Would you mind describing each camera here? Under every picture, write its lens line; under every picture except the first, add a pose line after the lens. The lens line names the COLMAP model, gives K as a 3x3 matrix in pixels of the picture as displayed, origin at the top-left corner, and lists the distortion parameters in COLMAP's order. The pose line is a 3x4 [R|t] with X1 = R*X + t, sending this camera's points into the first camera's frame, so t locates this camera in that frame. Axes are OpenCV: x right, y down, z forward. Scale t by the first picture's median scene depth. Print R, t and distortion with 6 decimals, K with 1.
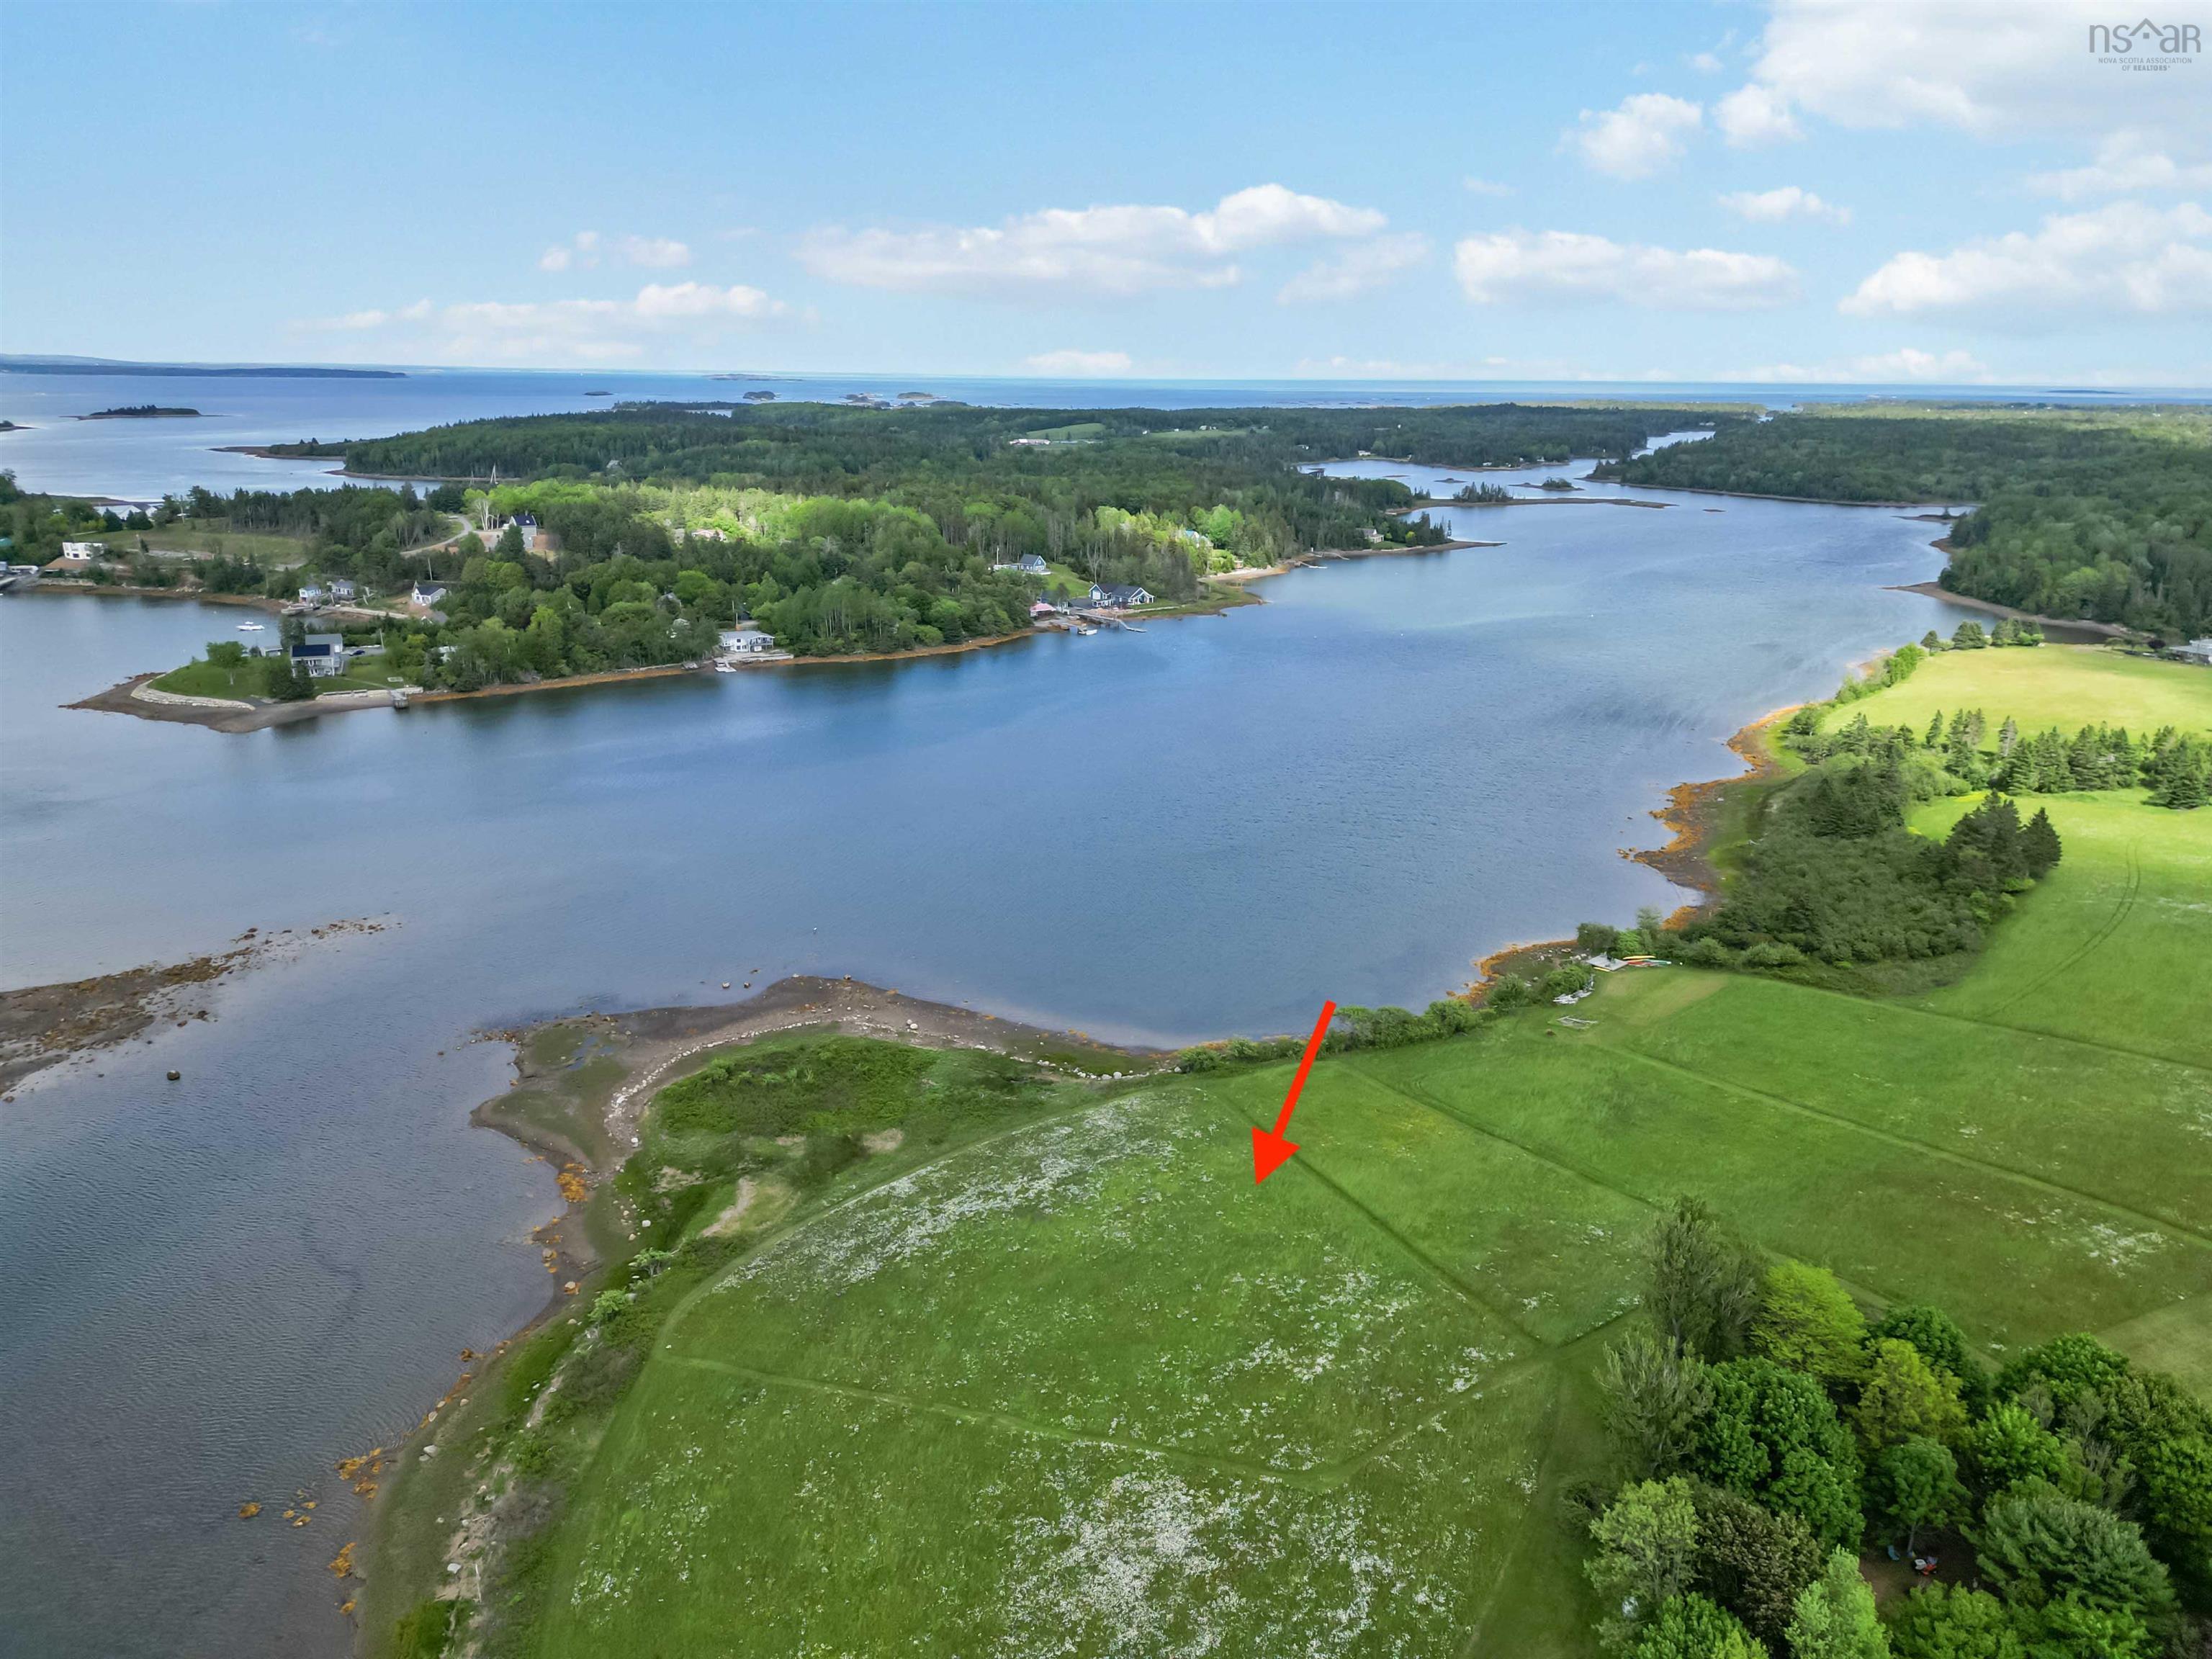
lens RADIAL K [[1550.4, 0, 1099.3], [0, 1550.4, 824.6], [0, 0, 1]] dist [0.074781, -0.069721]
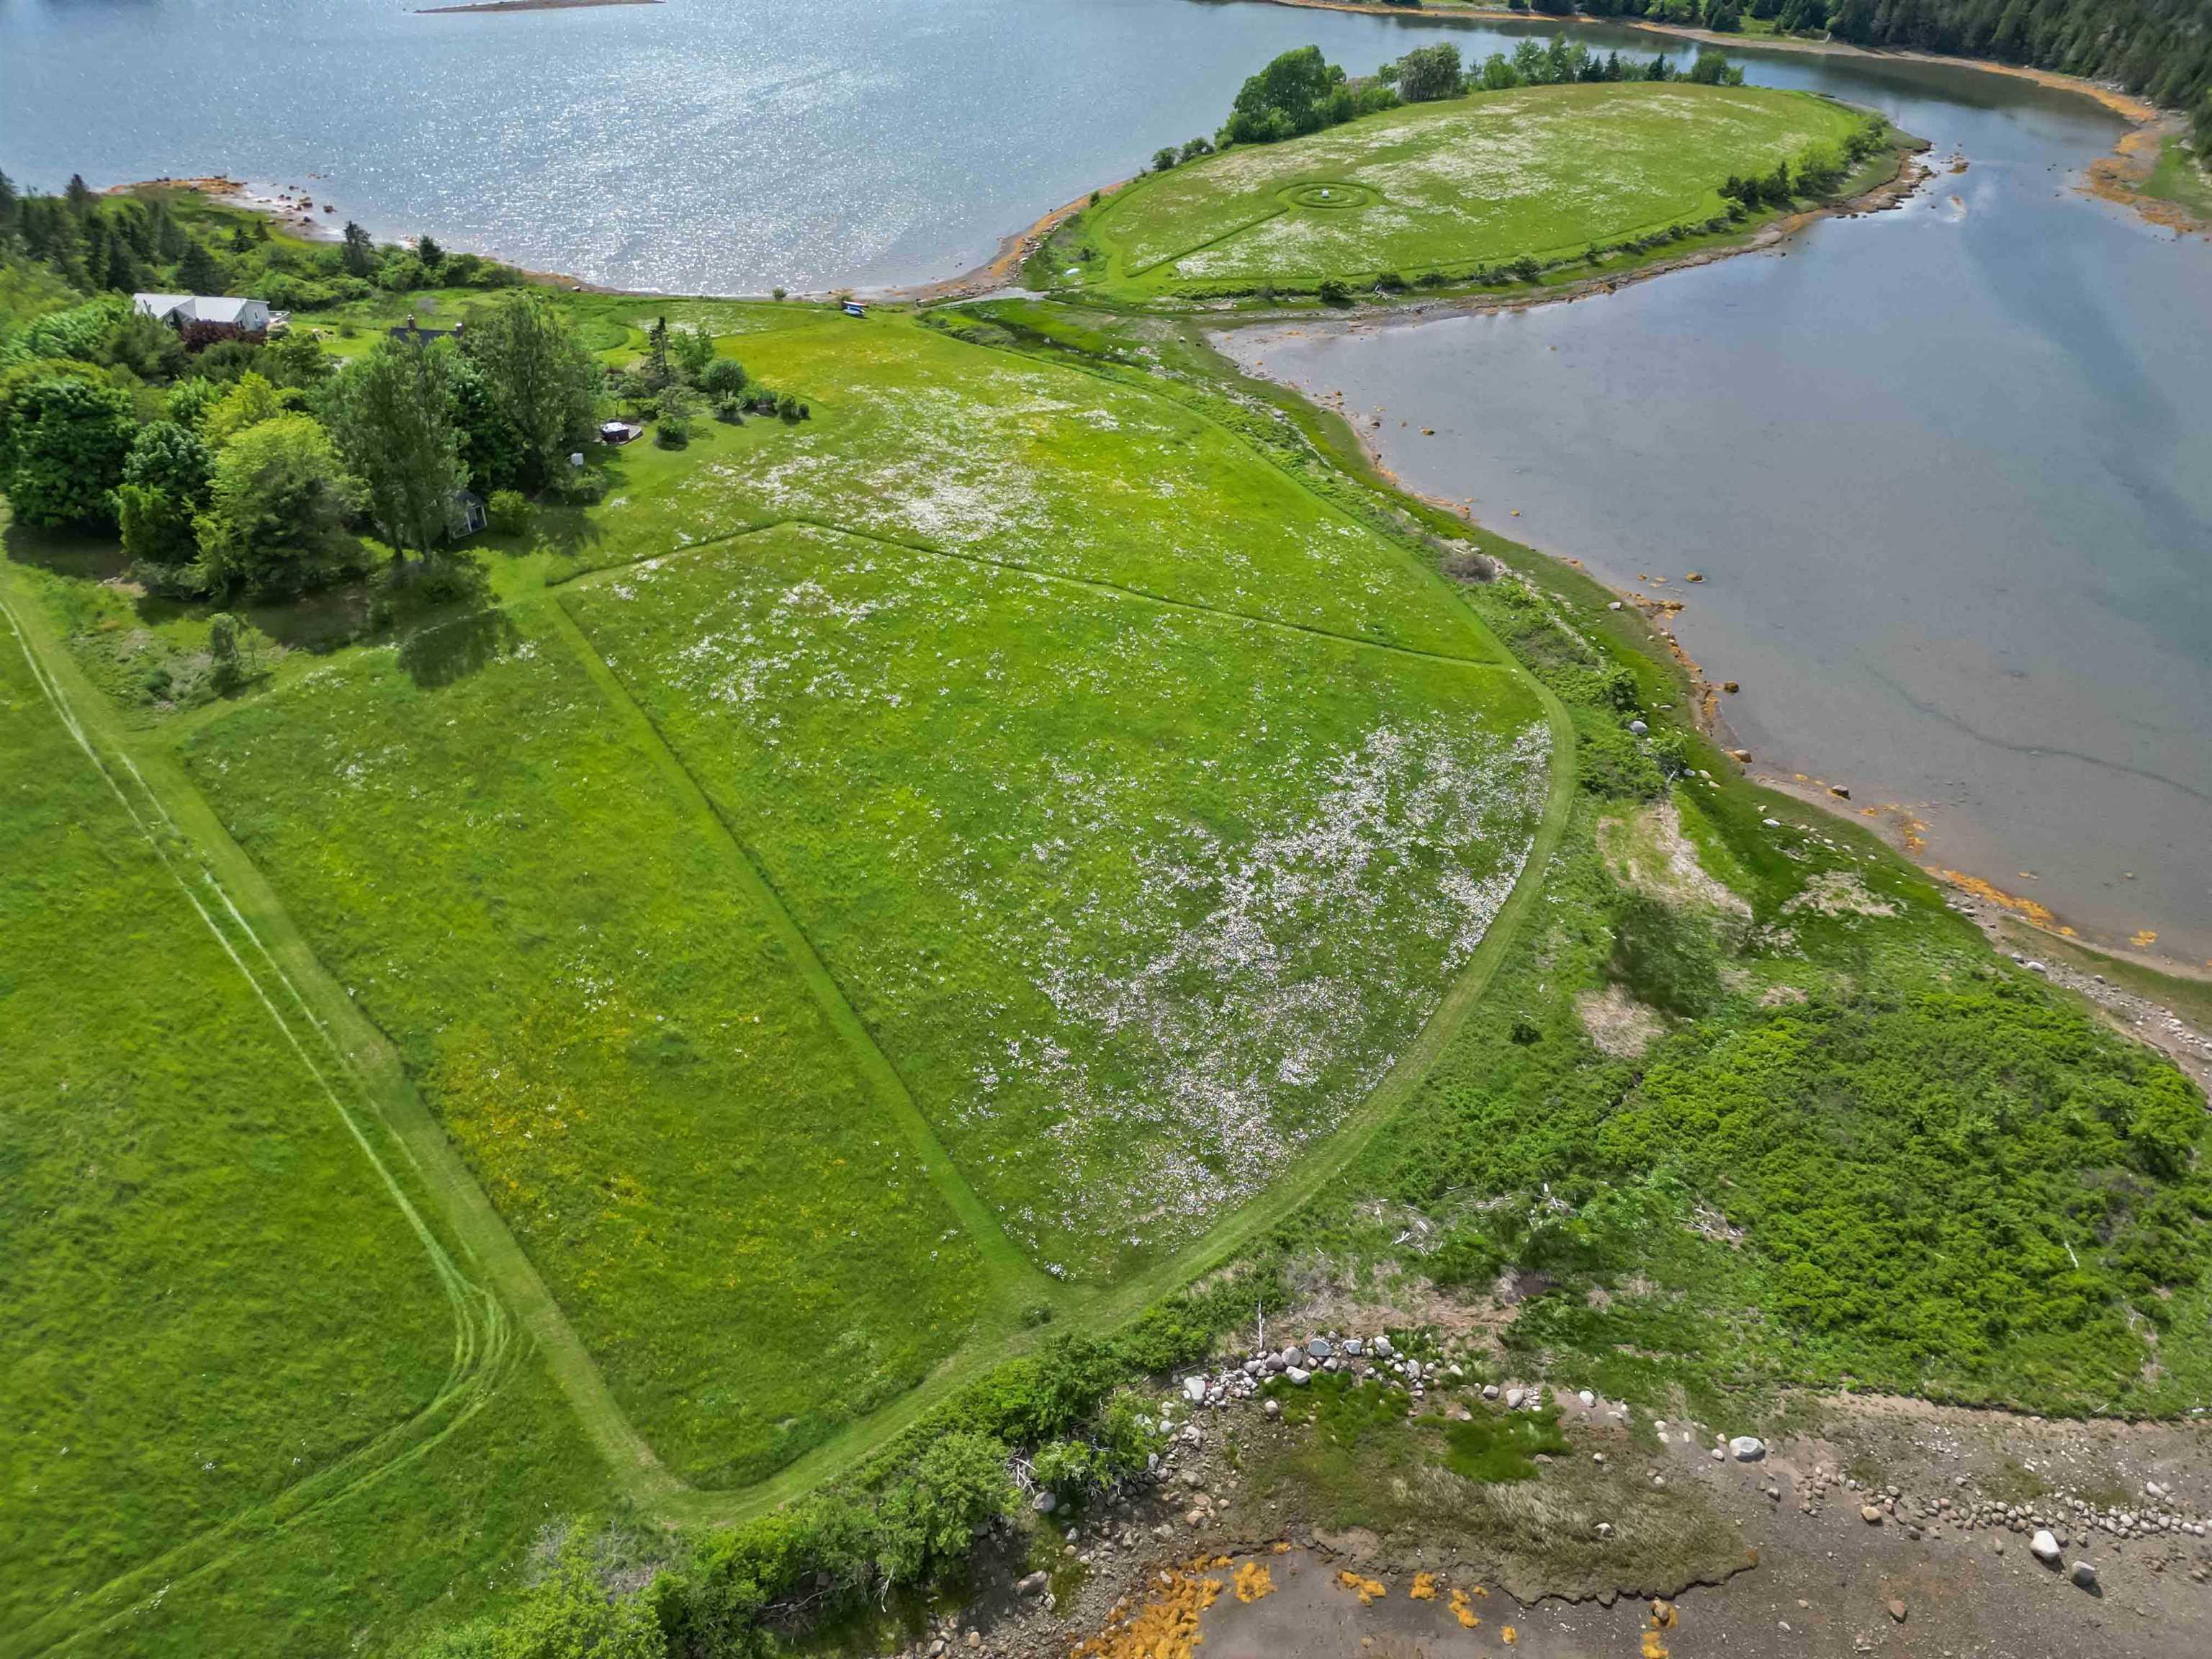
lens RADIAL K [[1550.4, 0, 1099.3], [0, 1550.4, 824.6], [0, 0, 1]] dist [0.074781, -0.069721]
pose [[-0.966535, 0.114240, -0.229692, 0.129592], [-0.103502, 0.645599, 0.756630, -0.198168], [0.234727, 0.755083, -0.612170, 1.145628]]
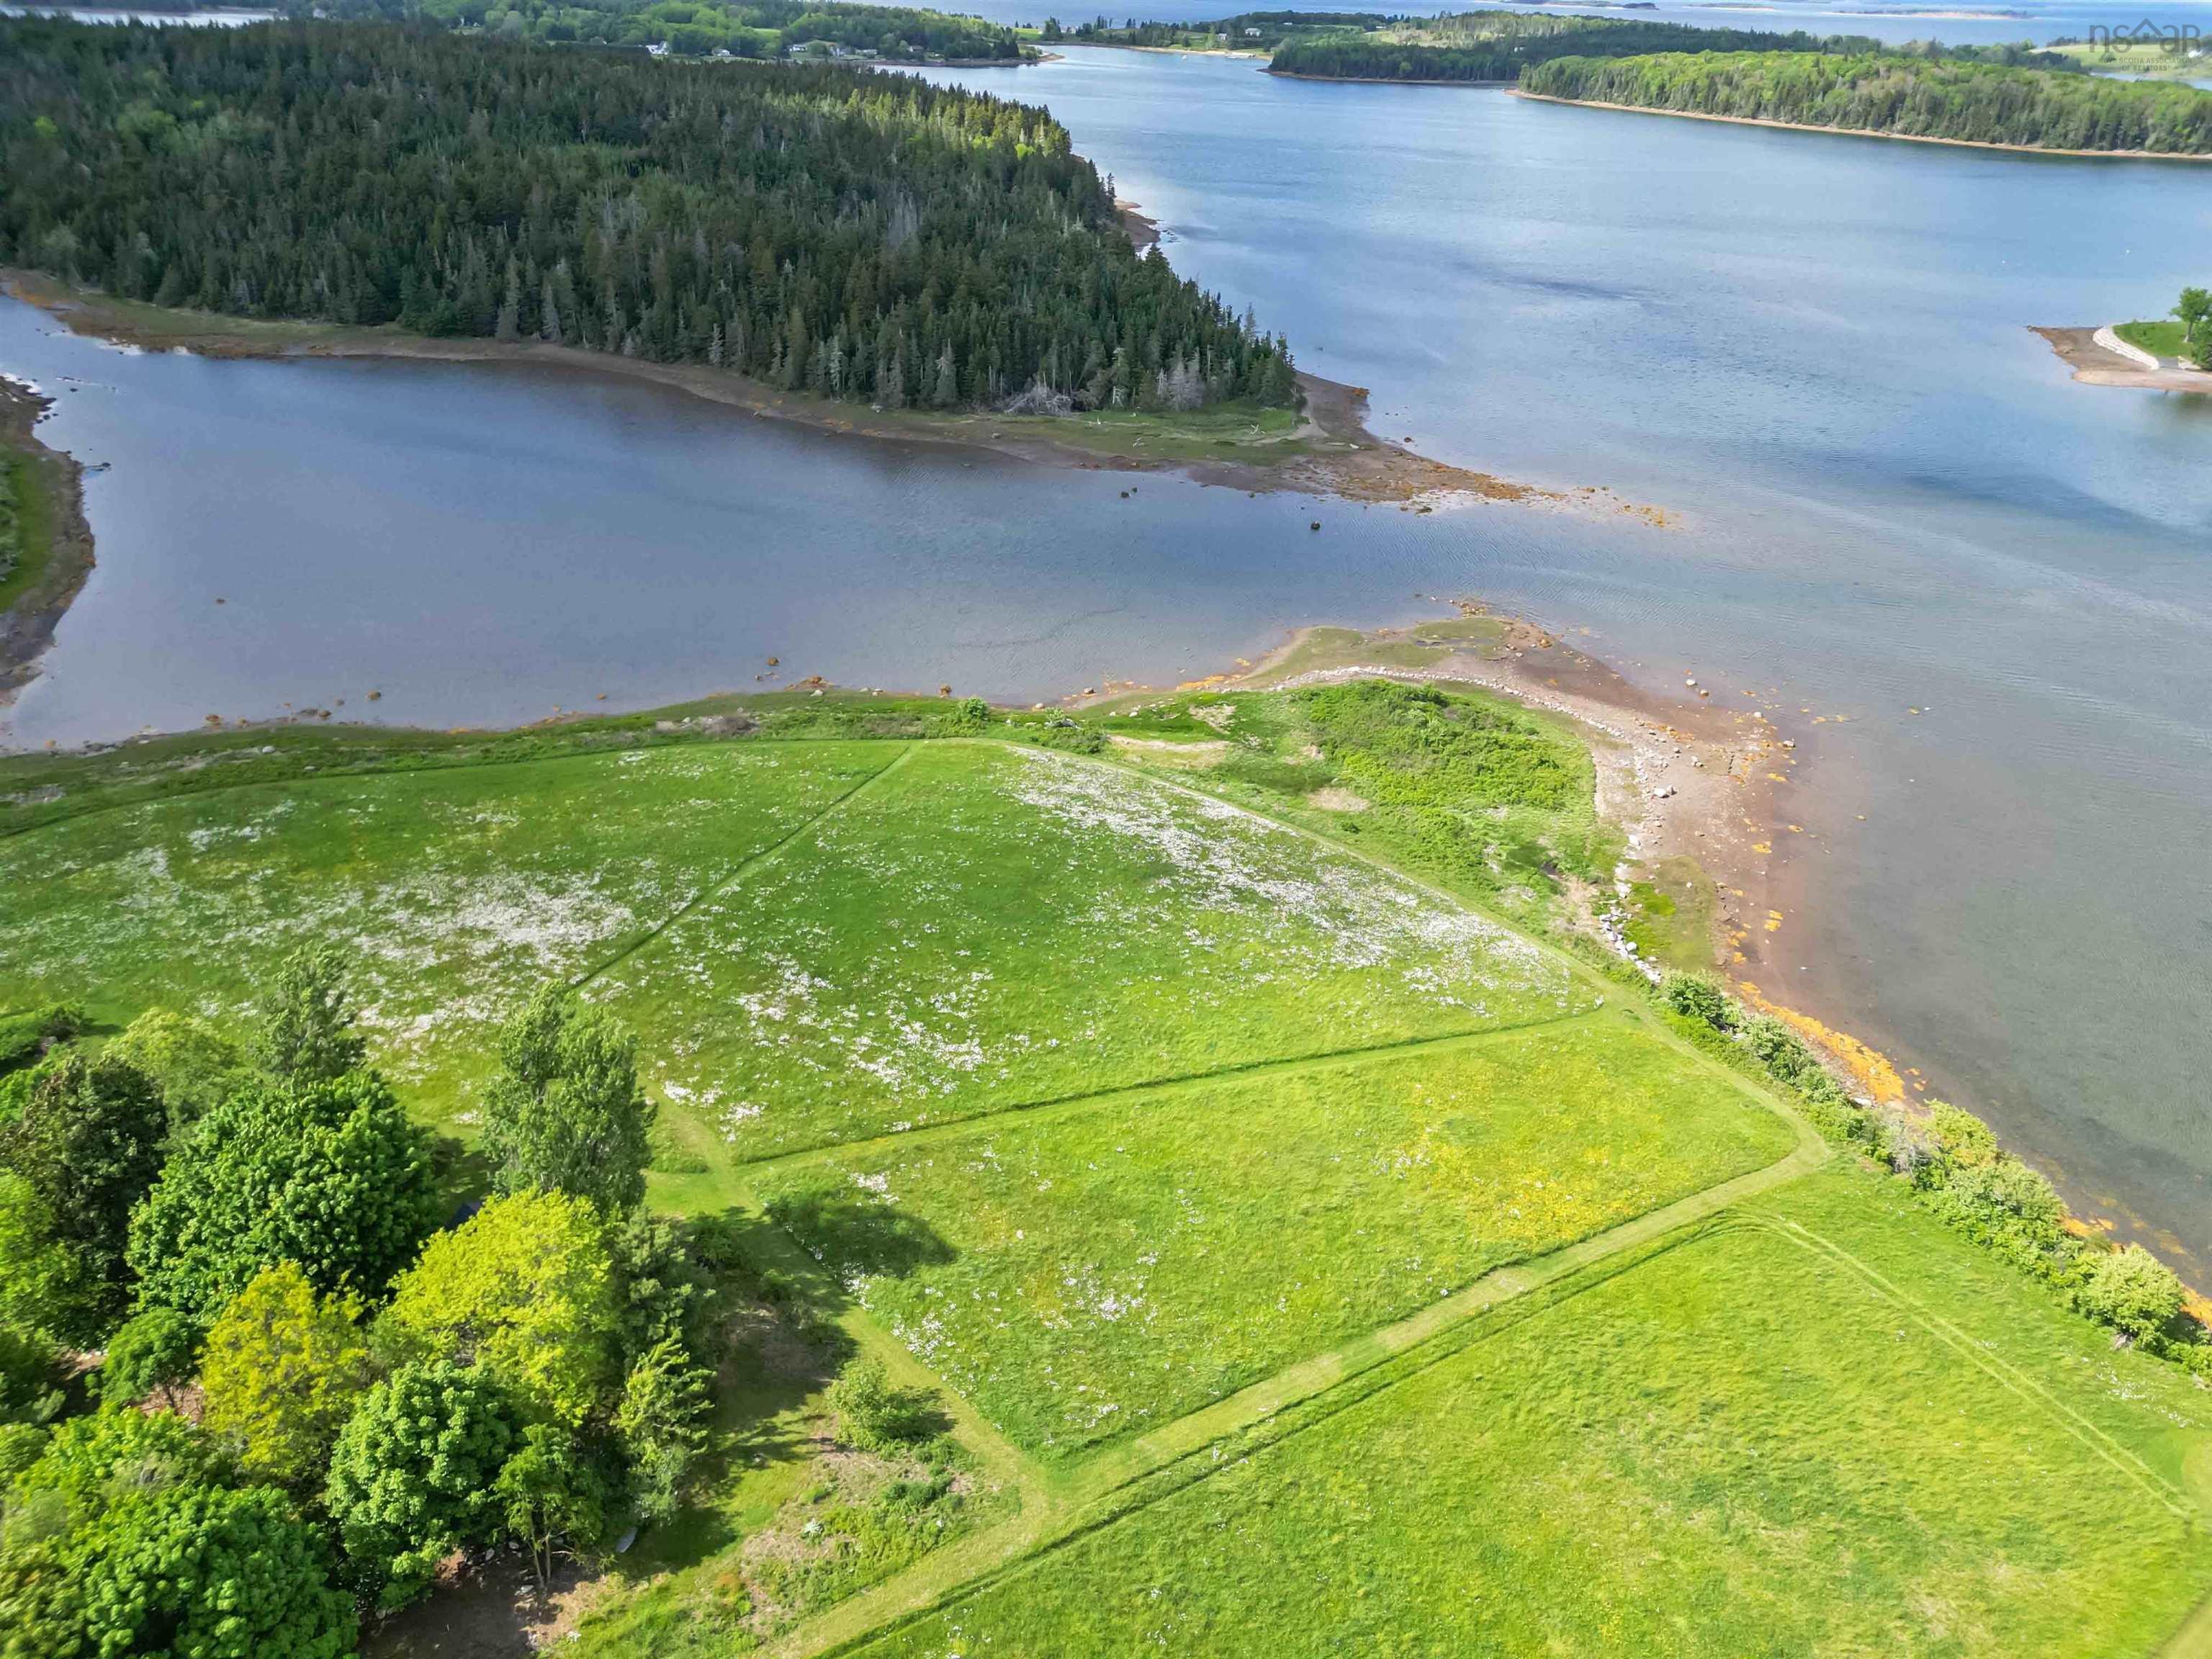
lens RADIAL K [[1550.4, 0, 1099.3], [0, 1550.4, 824.6], [0, 0, 1]] dist [0.074781, -0.069721]
pose [[0.115511, 0.468562, -0.875846, 0.562107], [-0.304743, 0.855943, 0.417723, -0.095490], [0.945404, 0.218656, 0.241662, 0.627634]]
